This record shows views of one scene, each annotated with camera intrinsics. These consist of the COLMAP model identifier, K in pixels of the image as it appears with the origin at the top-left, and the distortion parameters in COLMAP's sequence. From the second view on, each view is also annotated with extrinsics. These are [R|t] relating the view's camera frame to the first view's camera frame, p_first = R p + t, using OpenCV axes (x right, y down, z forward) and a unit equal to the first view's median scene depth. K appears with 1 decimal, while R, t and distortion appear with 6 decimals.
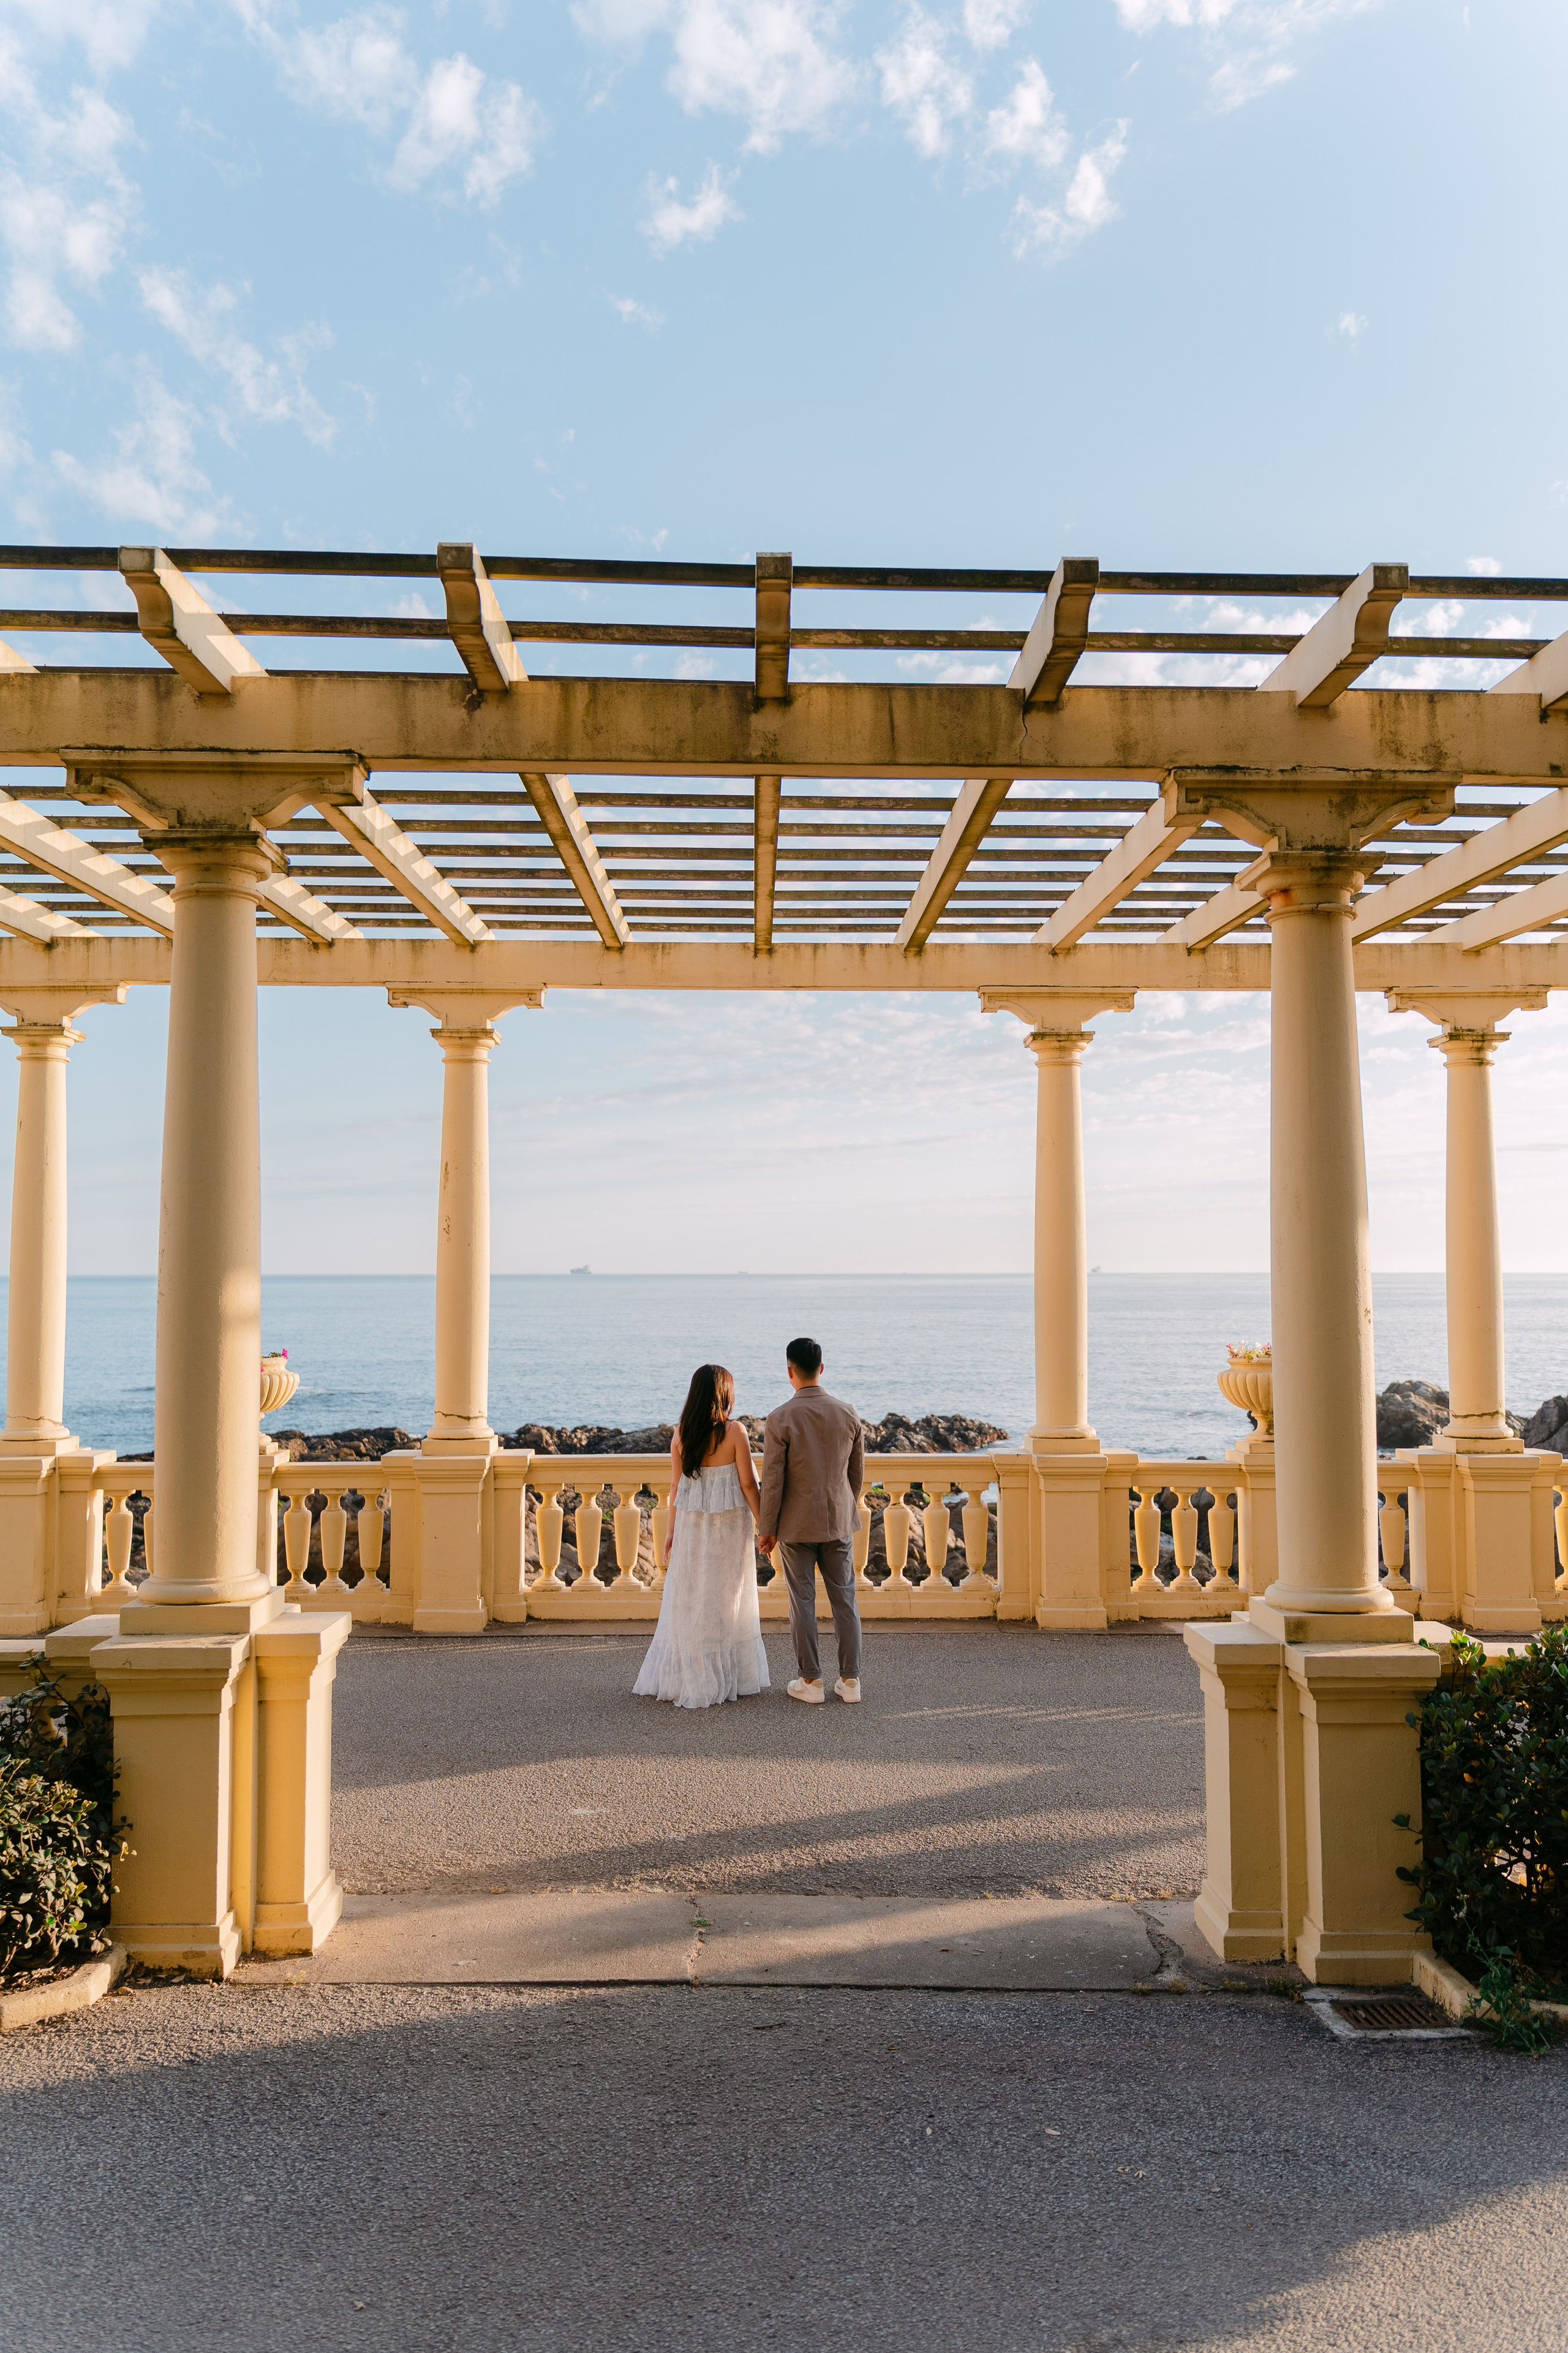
lens RADIAL K [[1894.9, 0, 776.6], [0, 1894.9, 1172.0], [0, 0, 1]] dist [0.009030, -0.009832]
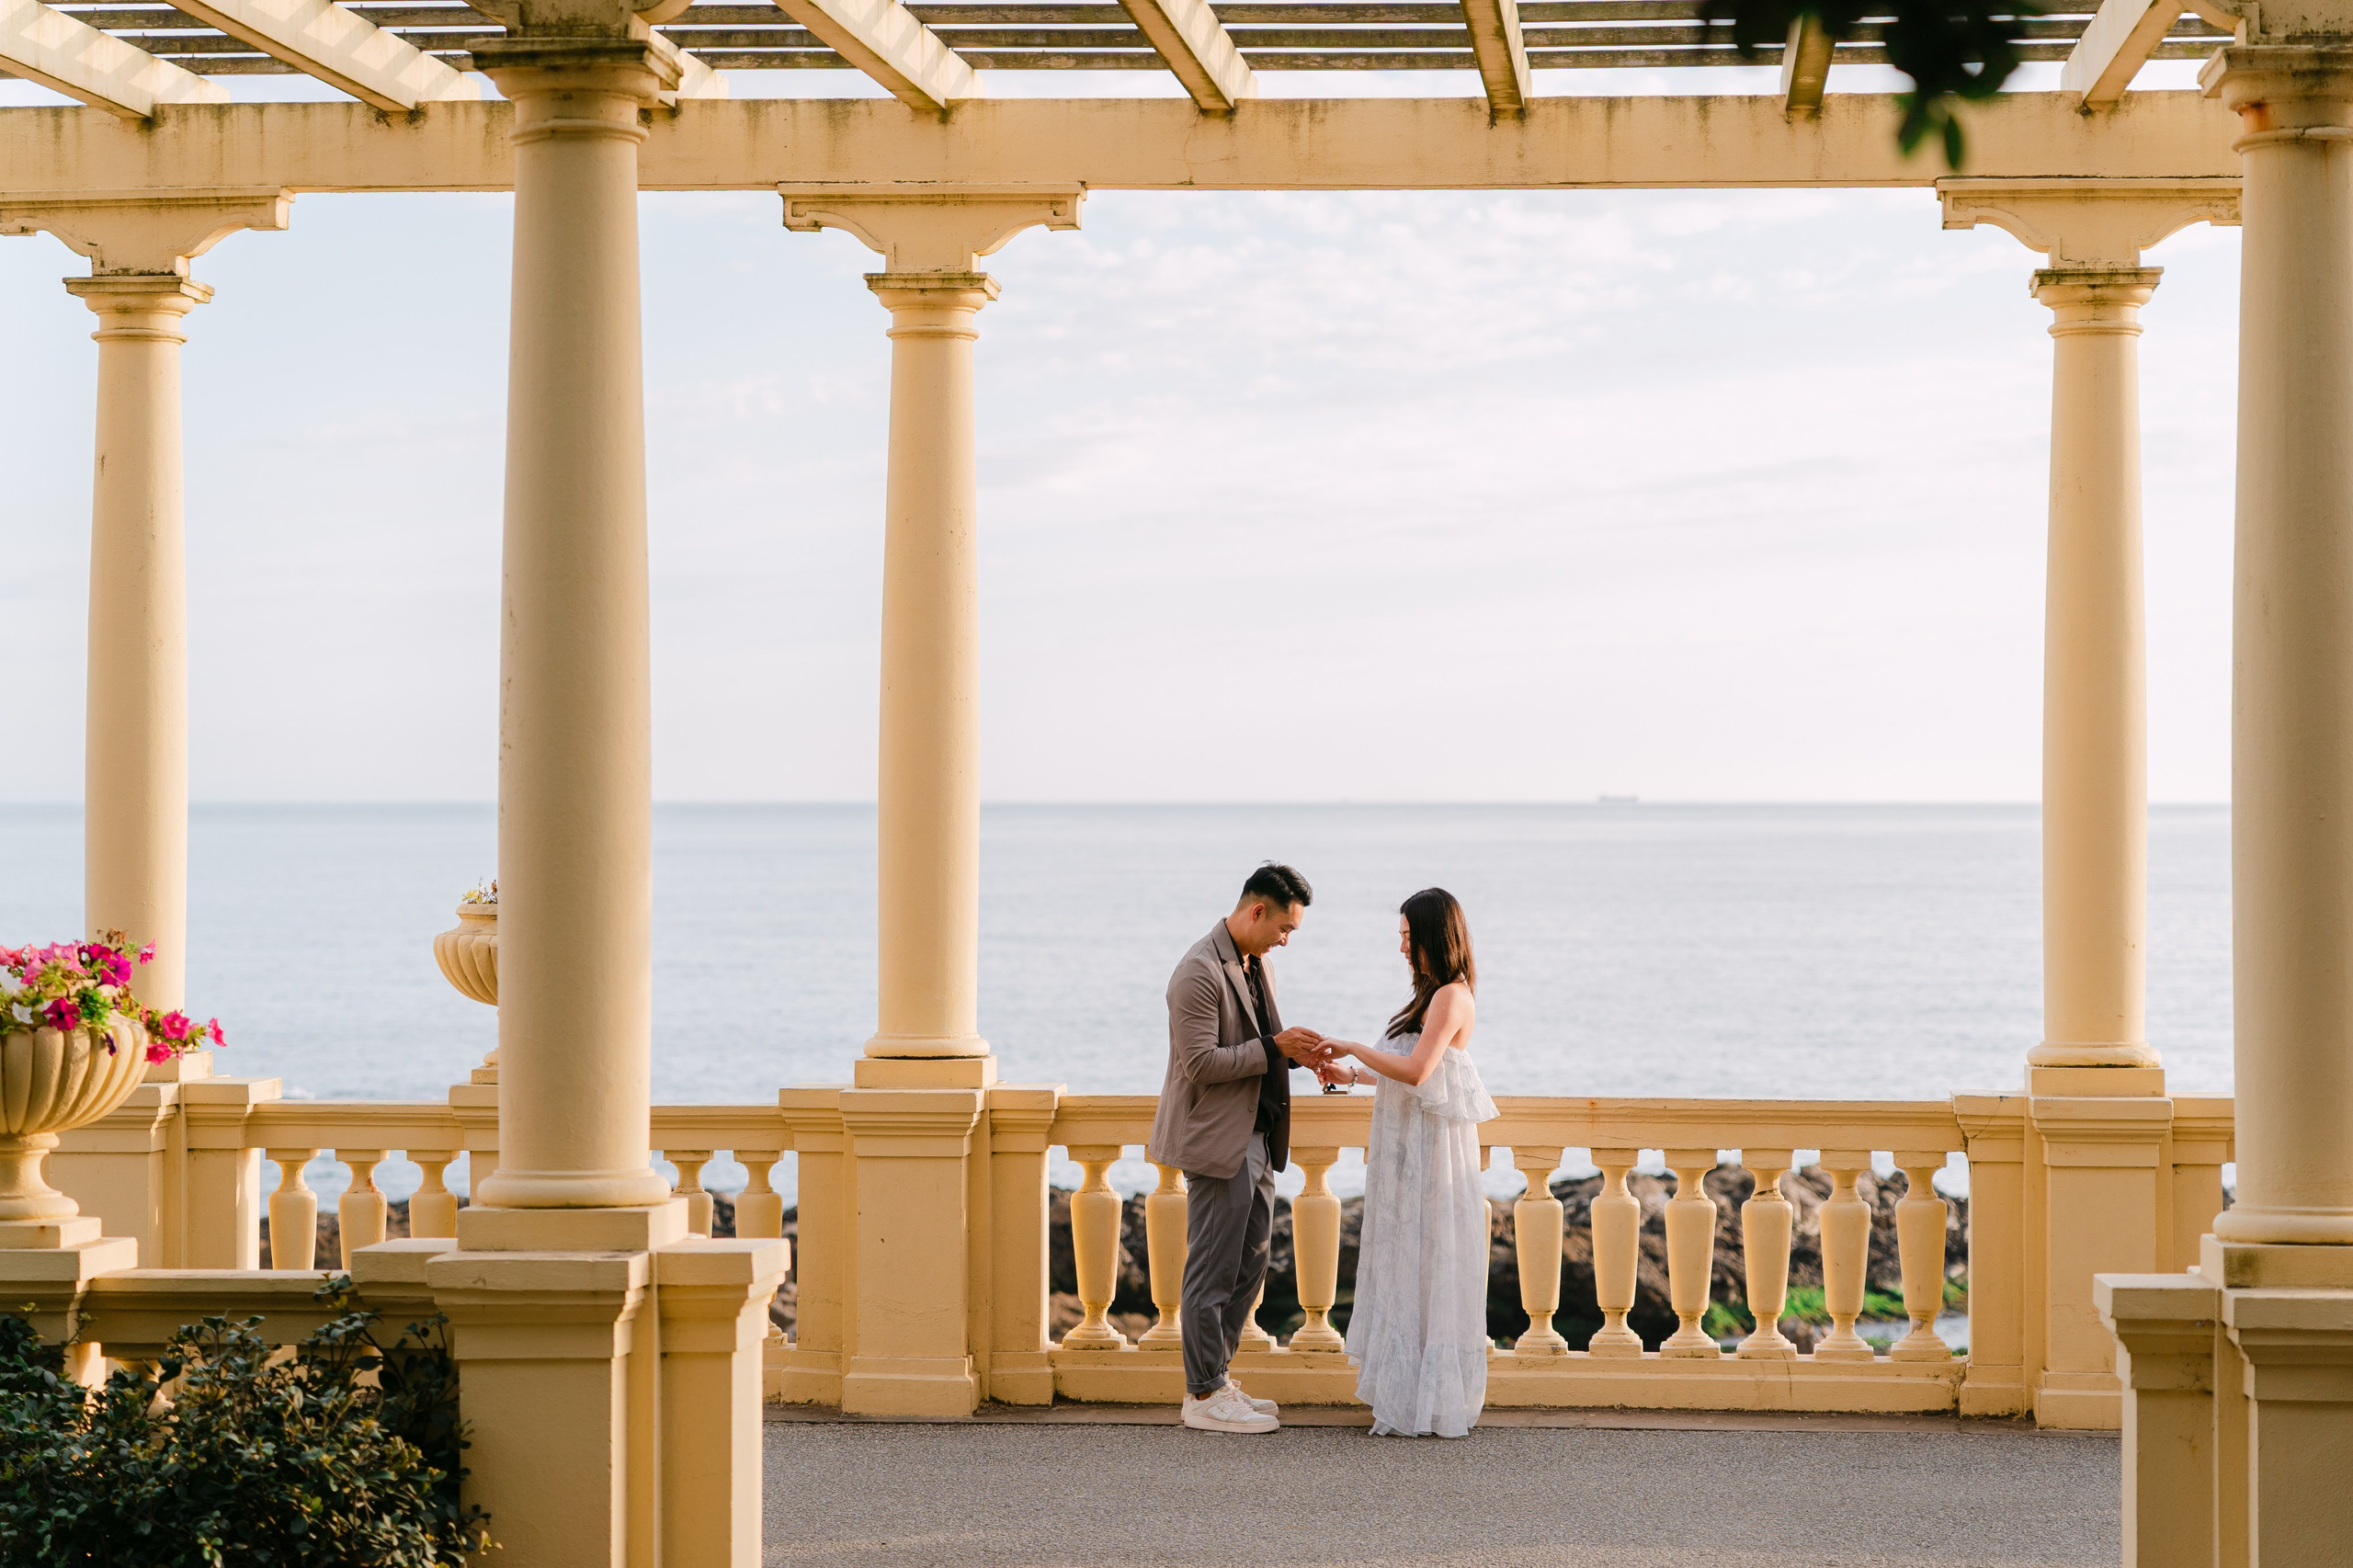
lens RADIAL K [[5511.3, 0, 1118.2], [0, 5511.3, 774.1], [0, 0, 1]] dist [0.006363, -0.615283]
pose [[0.993217, 0.001638, -0.116264, 0.064209], [0.003738, 0.998934, 0.046004, -0.008006], [0.116216, -0.046127, 0.992152, -0.513146]]
